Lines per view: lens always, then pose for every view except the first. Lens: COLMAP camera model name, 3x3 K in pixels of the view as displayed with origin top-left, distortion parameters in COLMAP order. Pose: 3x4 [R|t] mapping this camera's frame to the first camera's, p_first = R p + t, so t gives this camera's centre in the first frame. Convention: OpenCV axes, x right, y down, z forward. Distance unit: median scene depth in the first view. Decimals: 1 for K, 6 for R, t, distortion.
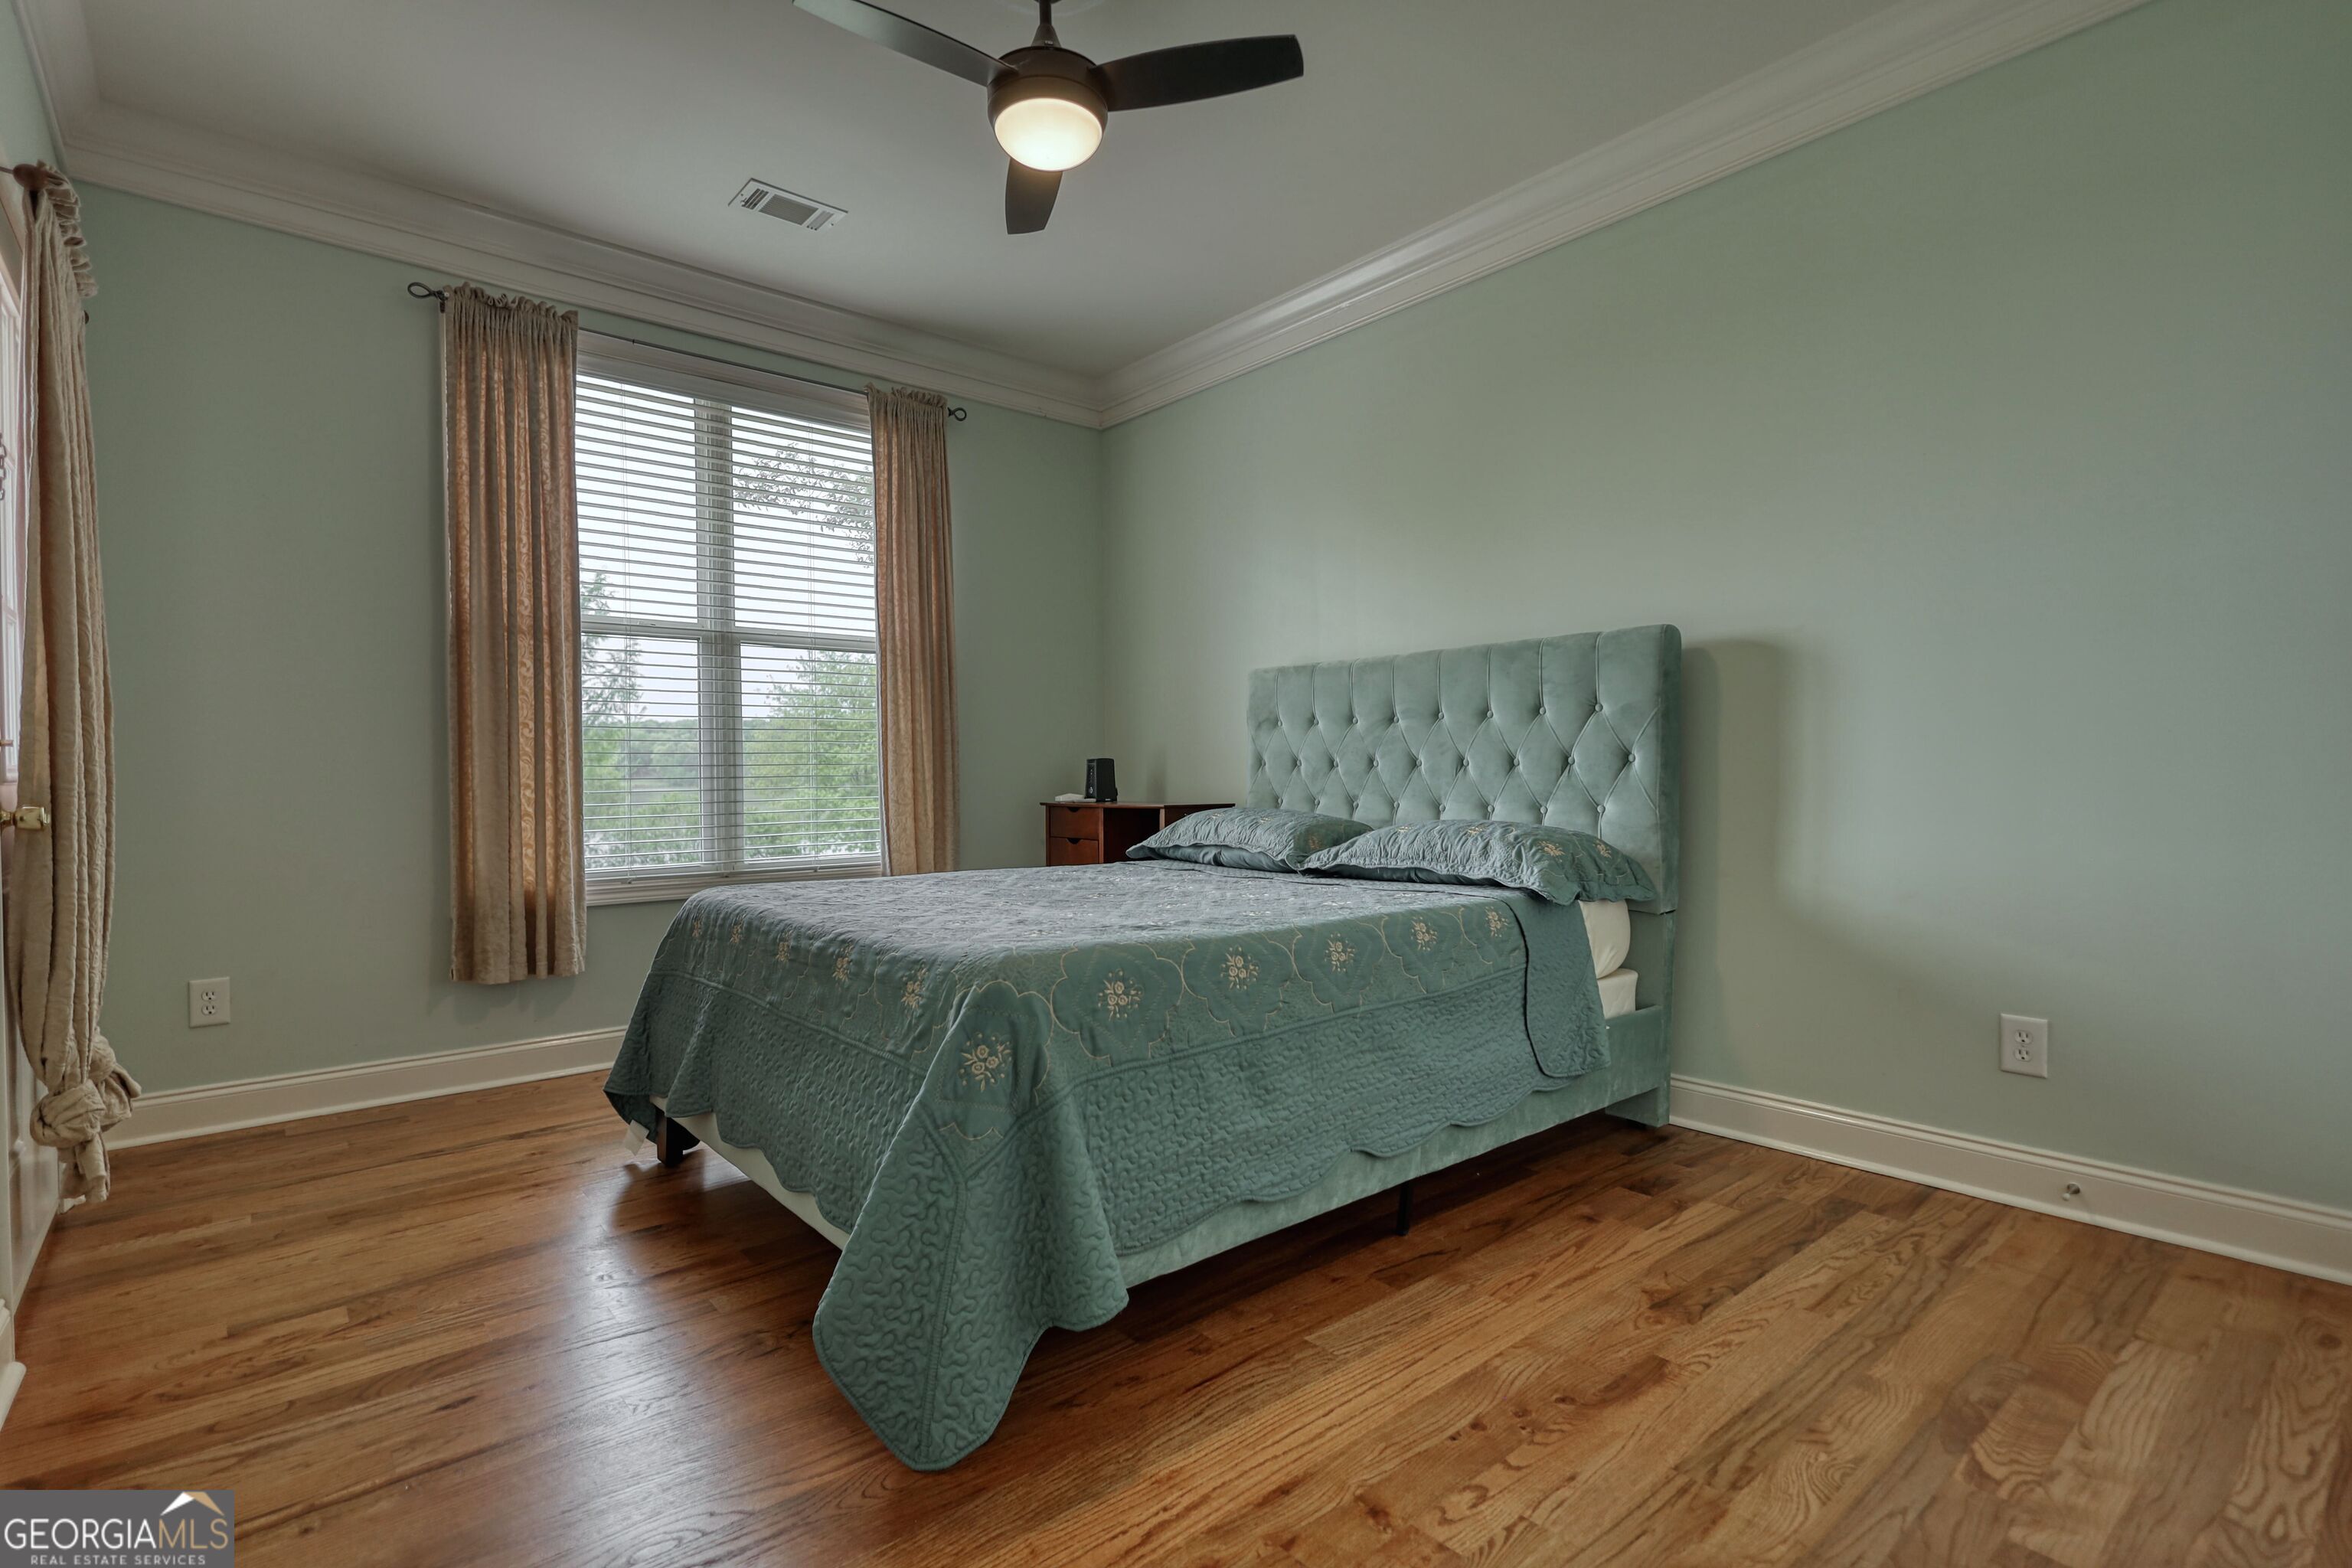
lens RADIAL K [[1106.4, 0, 1174.6], [0, 1106.4, 774.9], [0, 0, 1]] dist [0.000201, 0.002254]
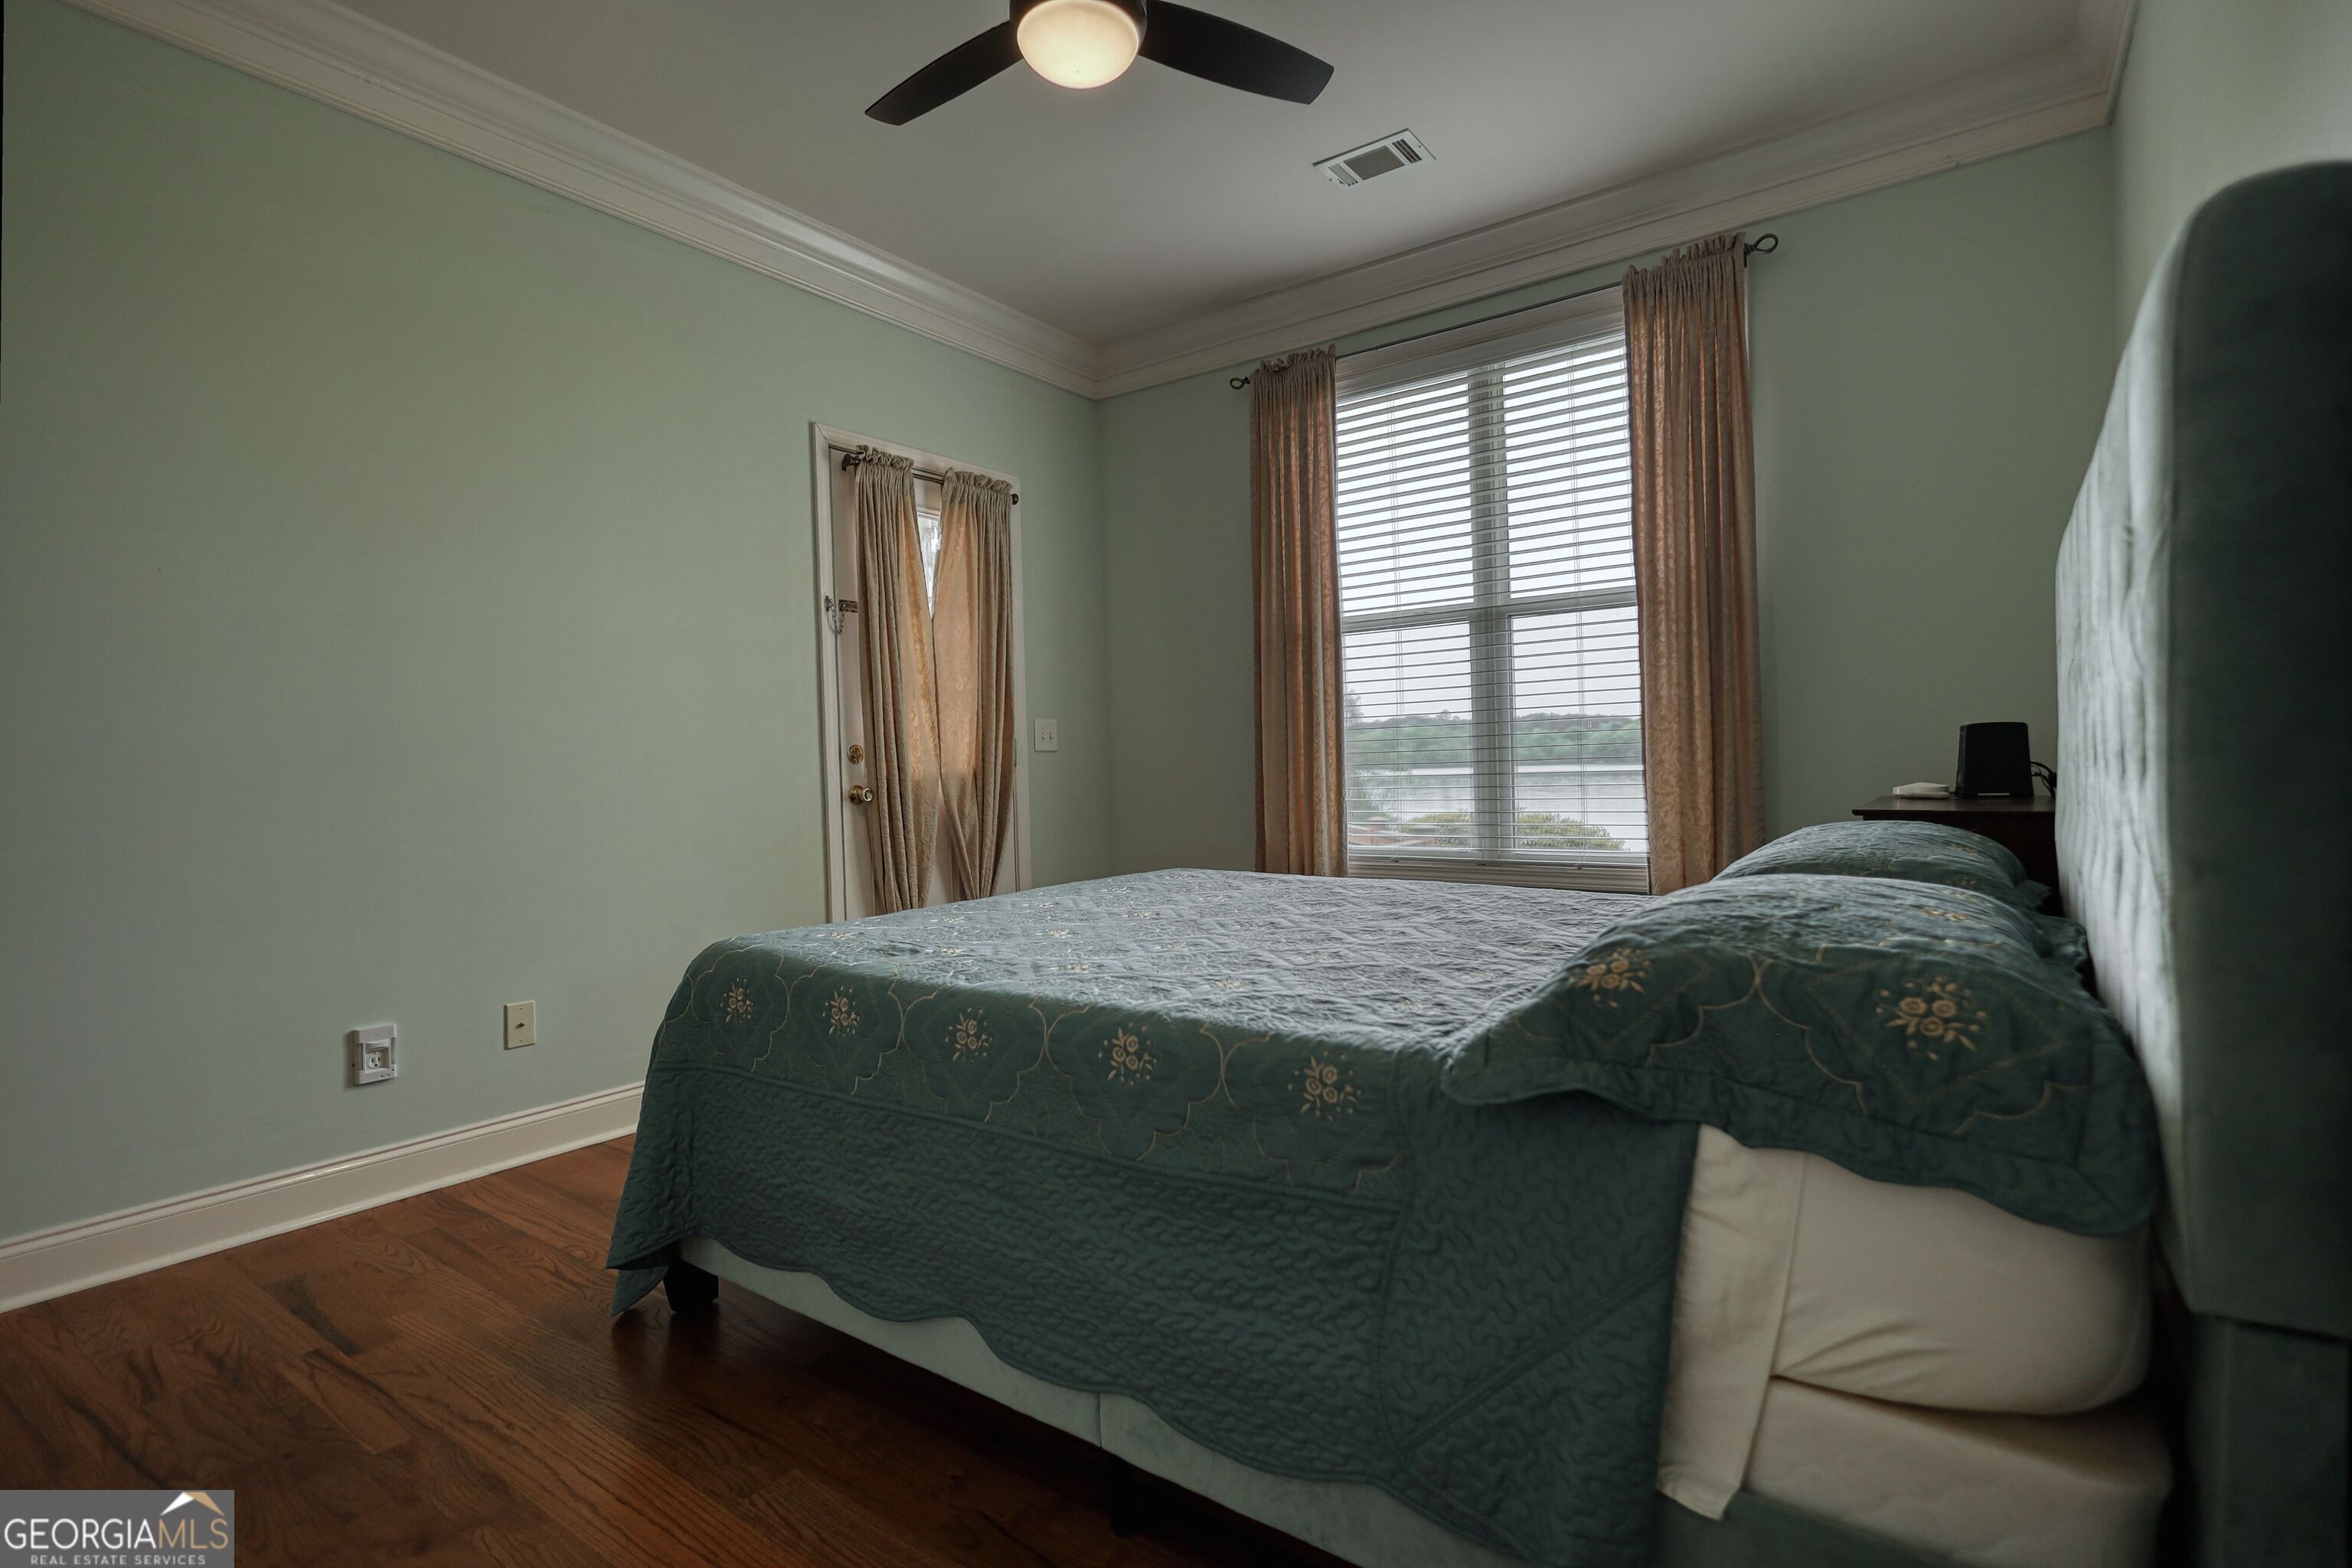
lens RADIAL K [[1106.4, 0, 1169.1], [0, 1106.4, 782.8], [0, 0, 1]] dist [0.000201, 0.002254]
pose [[0.243298, 0.018258, -0.969780, 0.455259], [0.020916, 0.999492, 0.024064, -0.007838], [0.969726, -0.026139, 0.242792, 0.504765]]
